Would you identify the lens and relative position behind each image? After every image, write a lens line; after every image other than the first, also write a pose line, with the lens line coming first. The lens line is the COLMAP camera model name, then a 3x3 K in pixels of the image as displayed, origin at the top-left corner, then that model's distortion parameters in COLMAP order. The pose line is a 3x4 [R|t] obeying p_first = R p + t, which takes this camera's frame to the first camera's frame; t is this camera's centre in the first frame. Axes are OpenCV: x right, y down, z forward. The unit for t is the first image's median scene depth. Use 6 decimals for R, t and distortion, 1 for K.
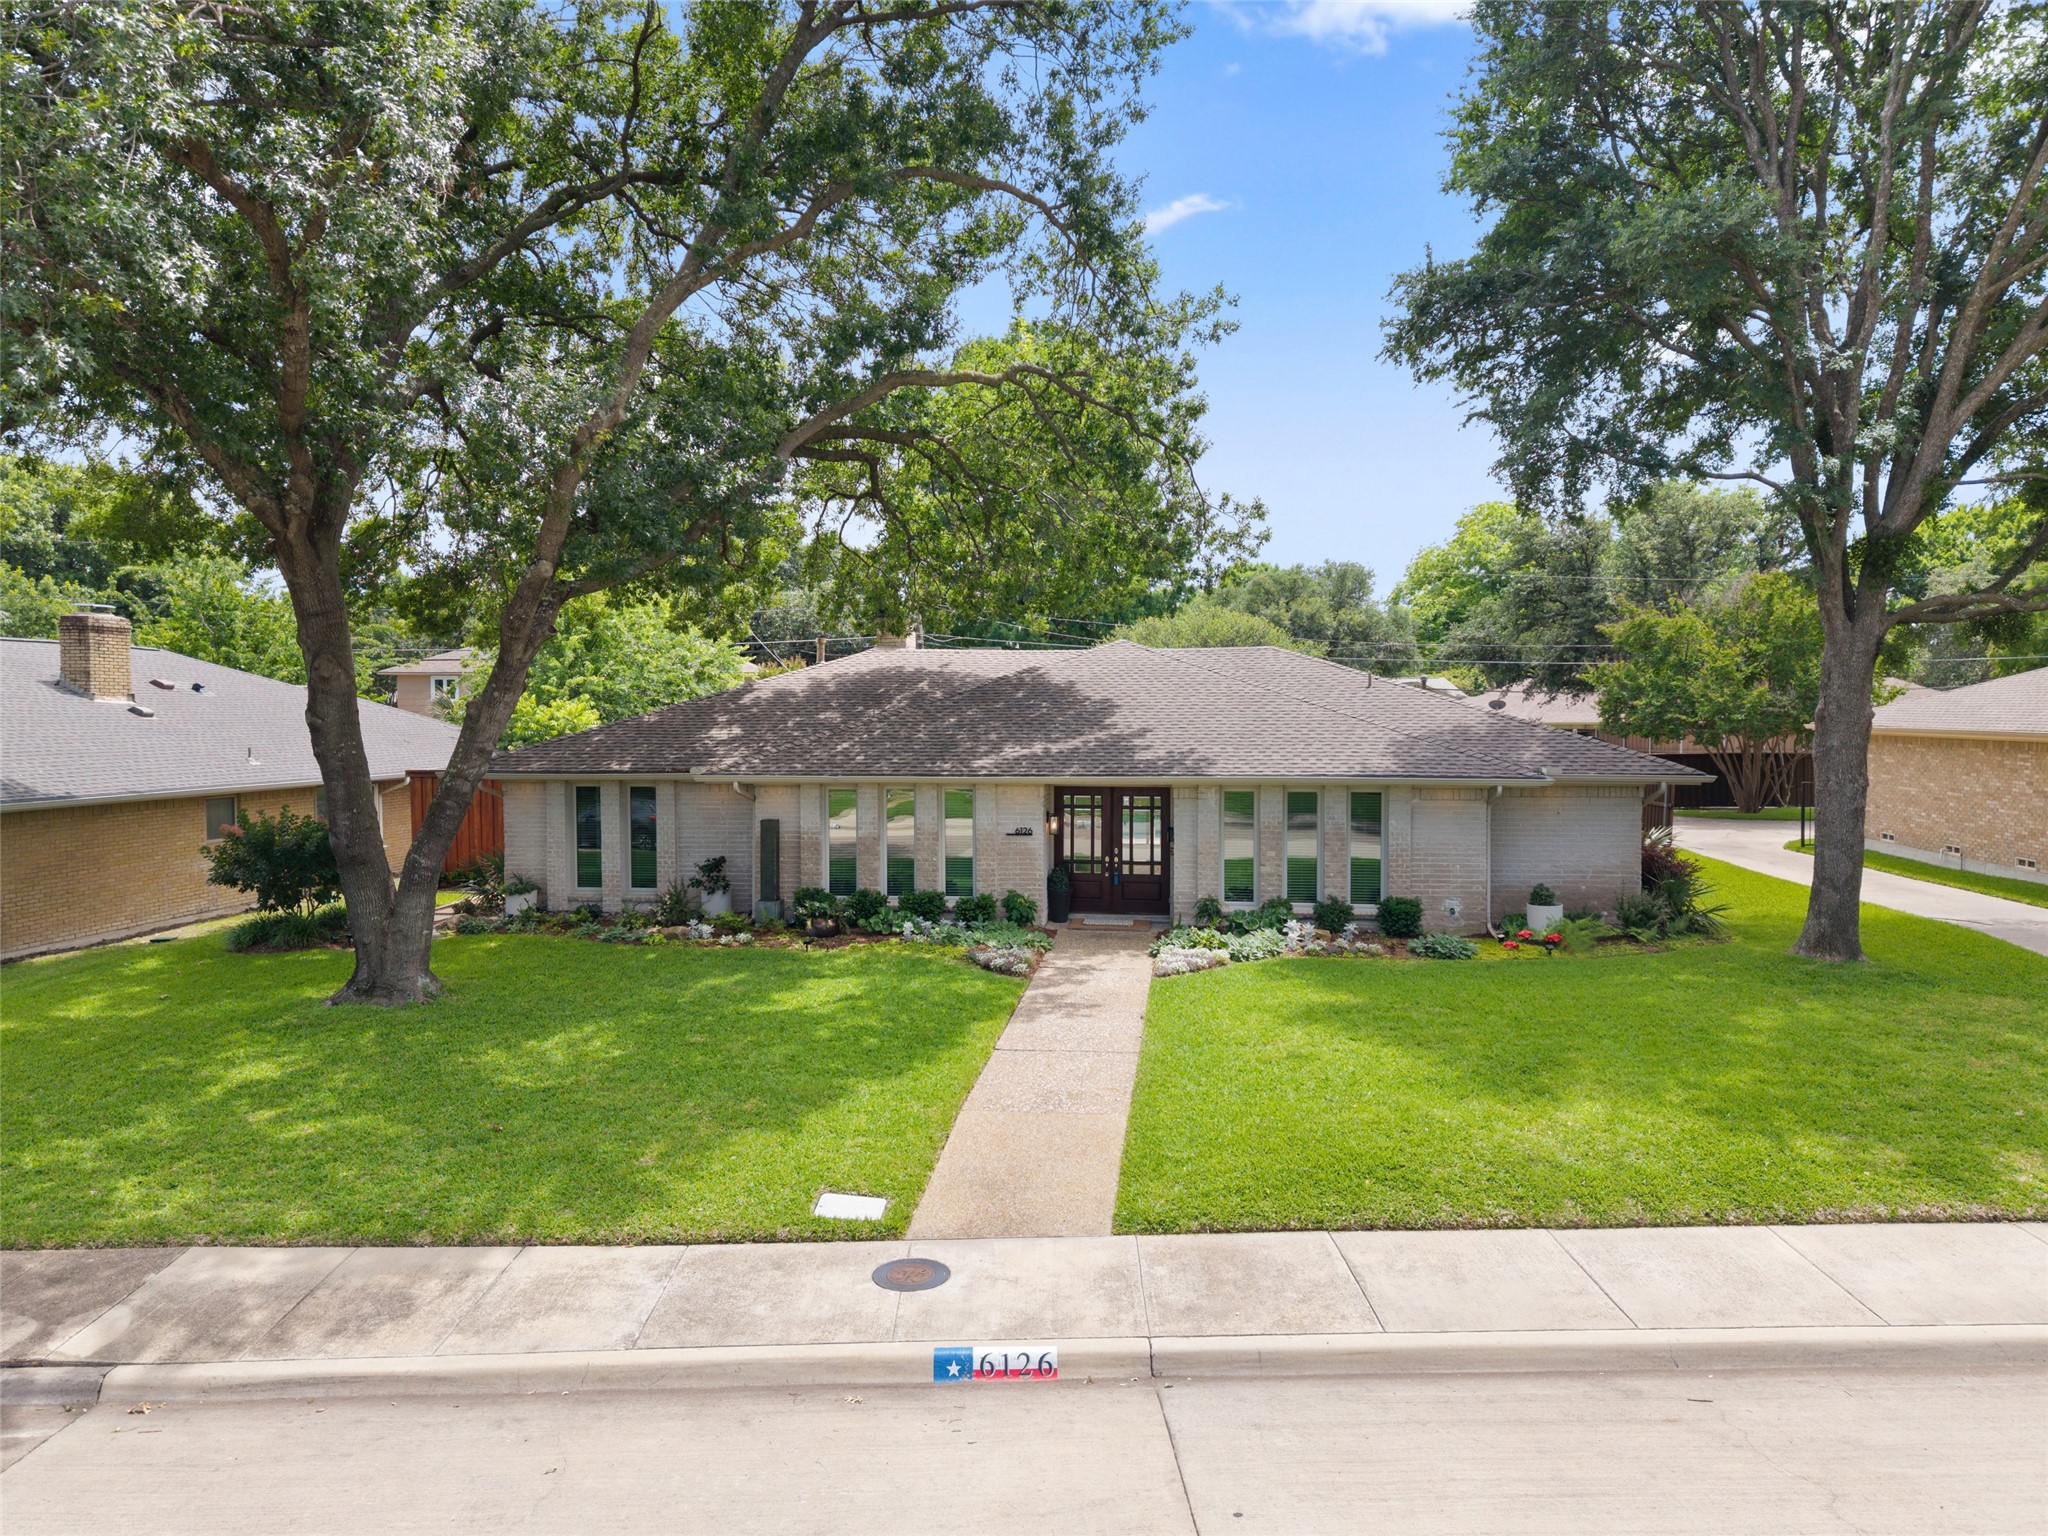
lens RADIAL K [[1432.8, 0, 1027.9], [0, 1432.8, 766.7], [0, 0, 1]] dist [-0.003389, -0.001262]
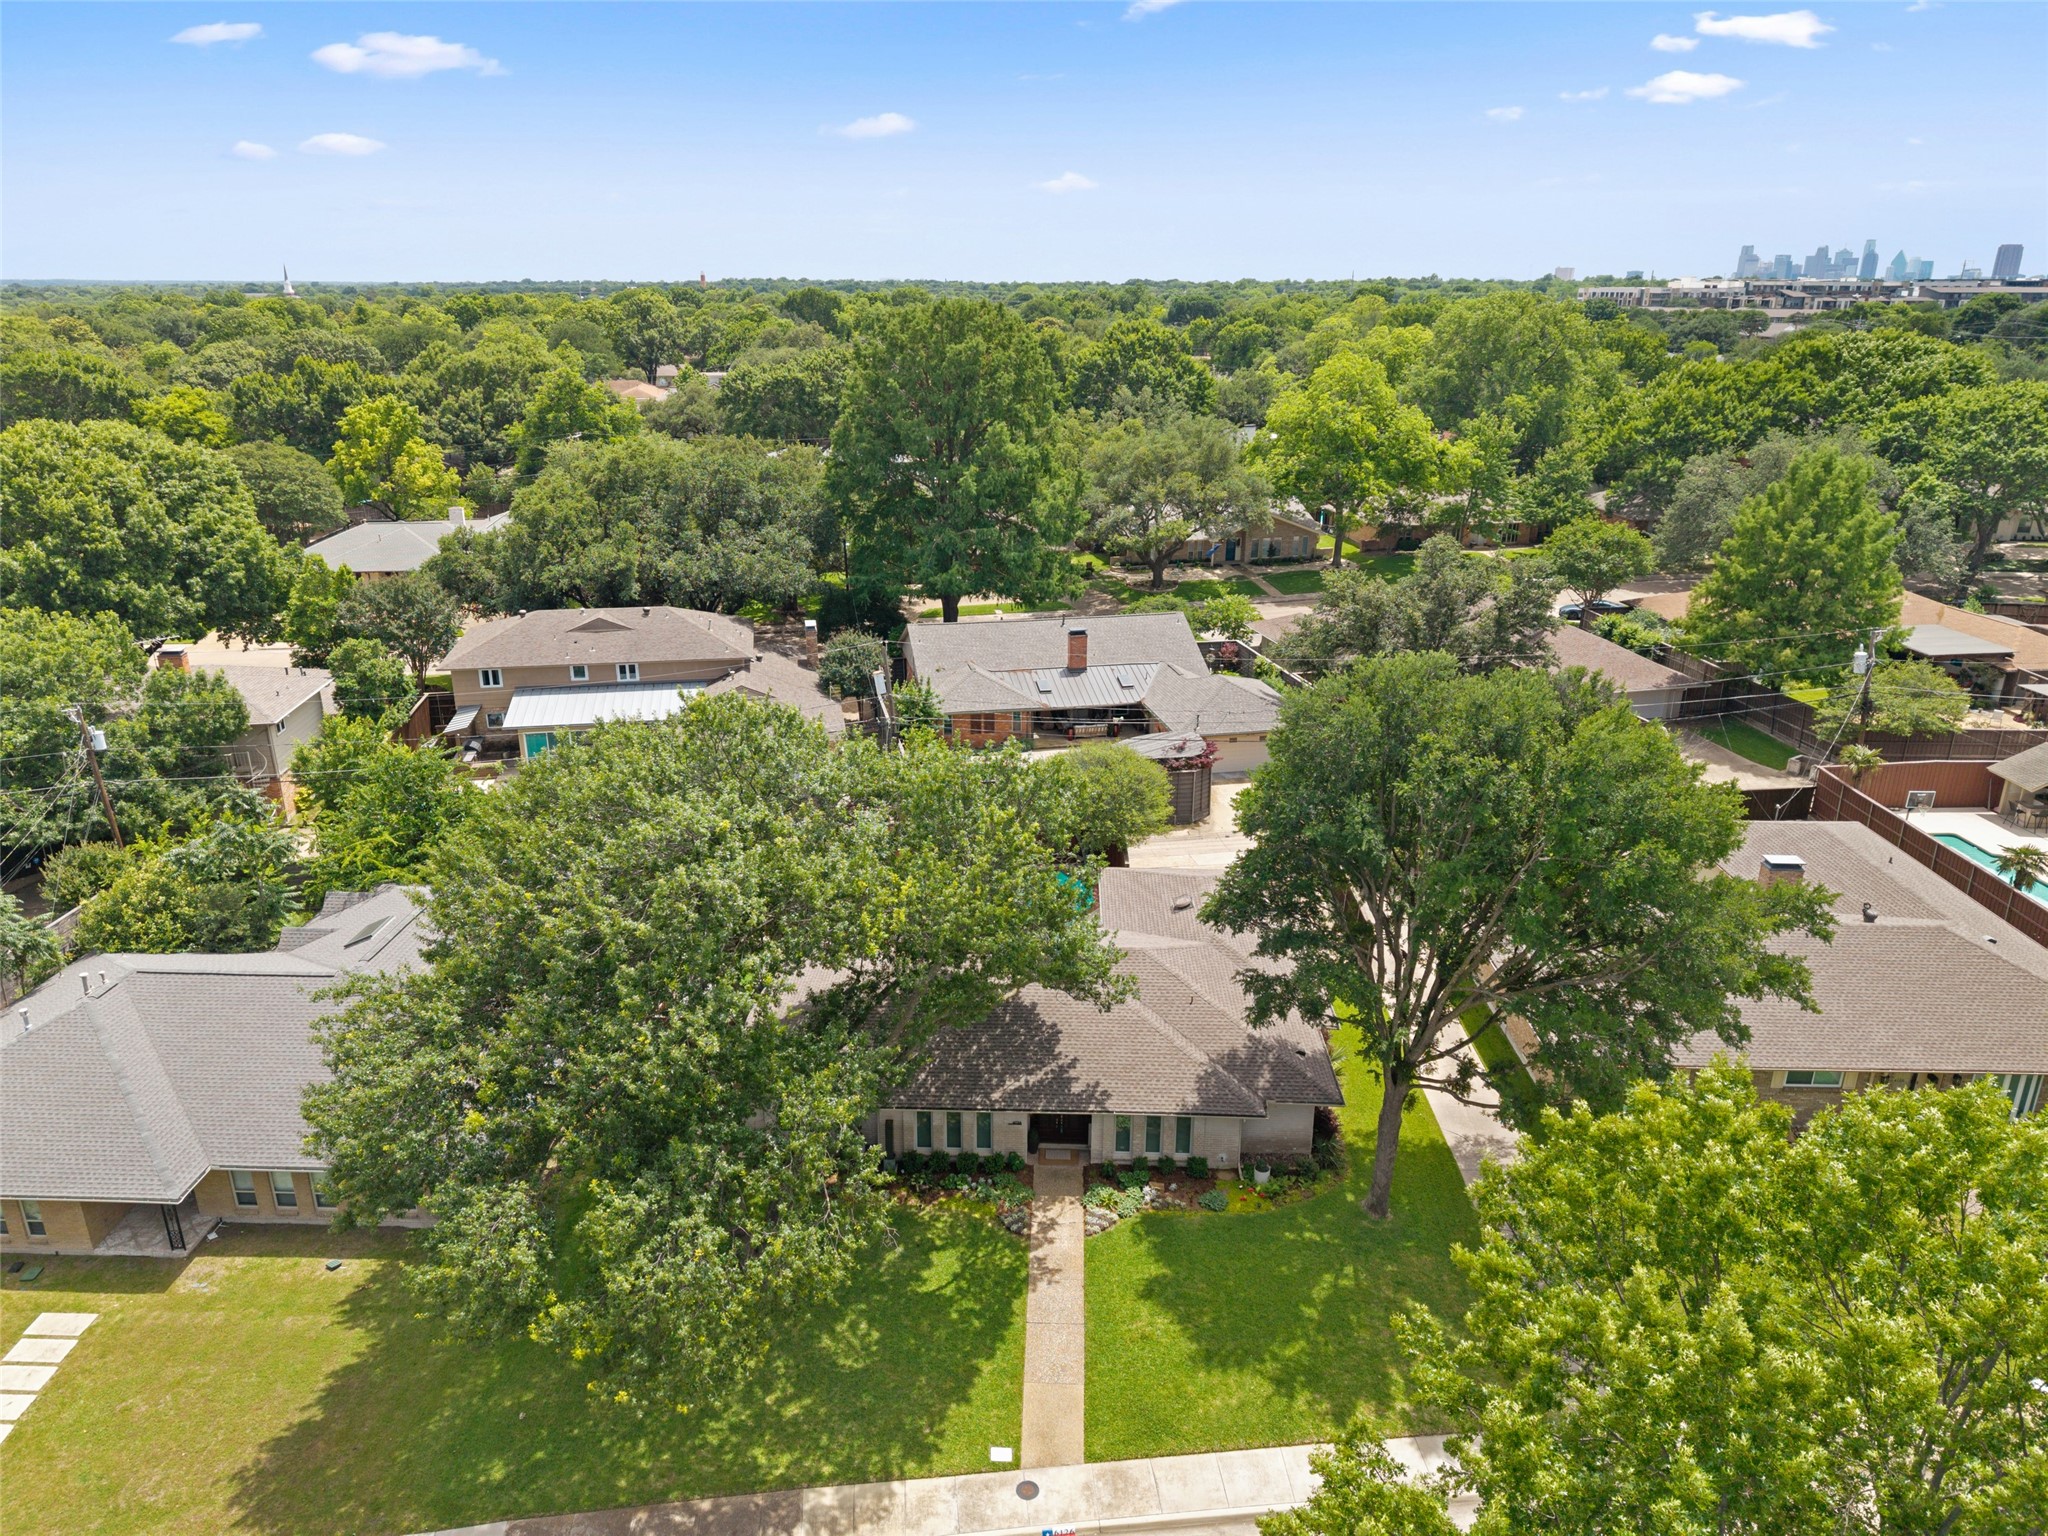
lens RADIAL K [[1432.8, 0, 1021.4], [0, 1432.8, 769.2], [0, 0, 1]] dist [-0.003389, -0.001262]
pose [[0.996392, -0.024300, 0.081314, -0.299056], [0.000336, 0.959255, 0.282542, -2.030370], [-0.084867, -0.281496, 0.955802, -1.591563]]
